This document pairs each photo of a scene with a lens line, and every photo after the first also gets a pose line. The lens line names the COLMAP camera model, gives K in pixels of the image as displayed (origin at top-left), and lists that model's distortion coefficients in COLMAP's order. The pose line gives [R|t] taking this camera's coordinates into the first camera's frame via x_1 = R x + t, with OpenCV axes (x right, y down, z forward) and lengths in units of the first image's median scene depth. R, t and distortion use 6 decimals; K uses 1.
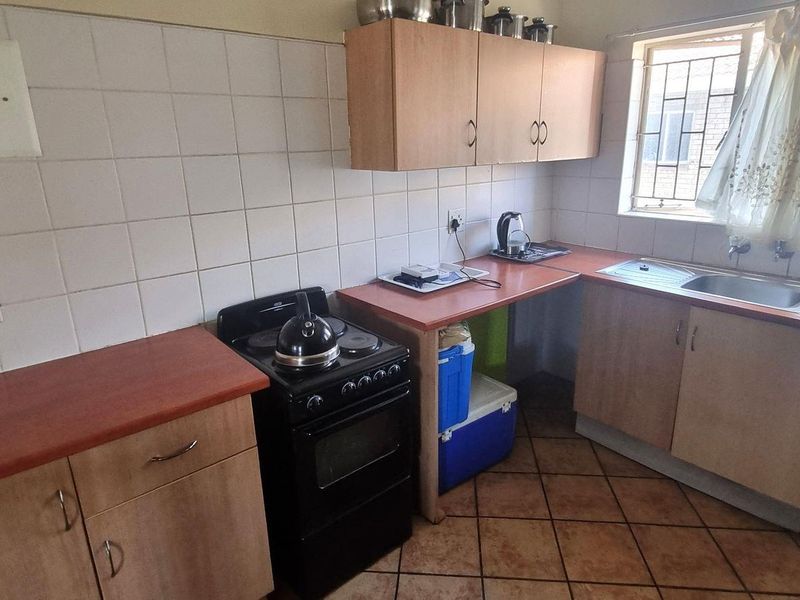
lens RADIAL K [[509.8, 0, 405.3], [0, 509.8, 289.5], [0, 0, 1]] dist [0.020840, -0.003832]
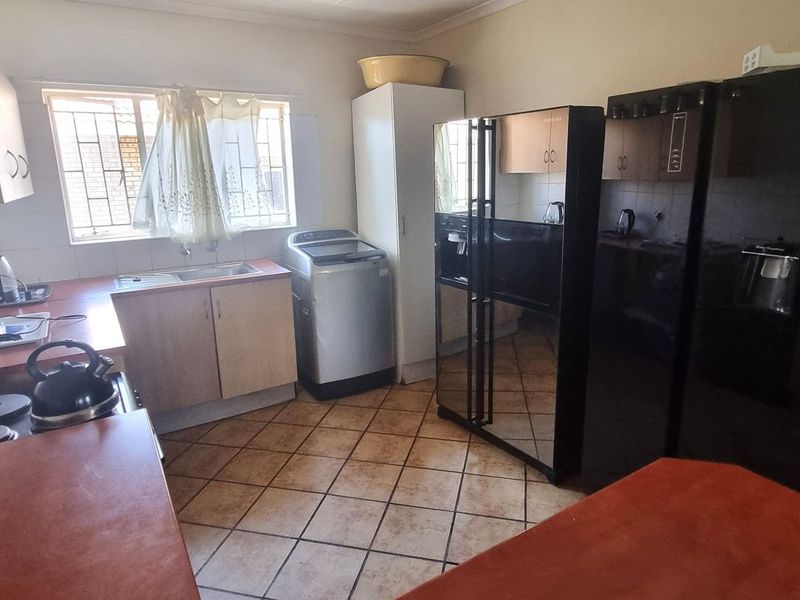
lens RADIAL K [[509.8, 0, 405.3], [0, 509.8, 289.5], [0, 0, 1]] dist [0.020840, -0.003832]
pose [[0.148116, -0.211750, 0.966035, -0.640903], [0.301885, 0.939868, 0.159728, -0.024163], [-0.941768, 0.267973, 0.203133, 0.181131]]
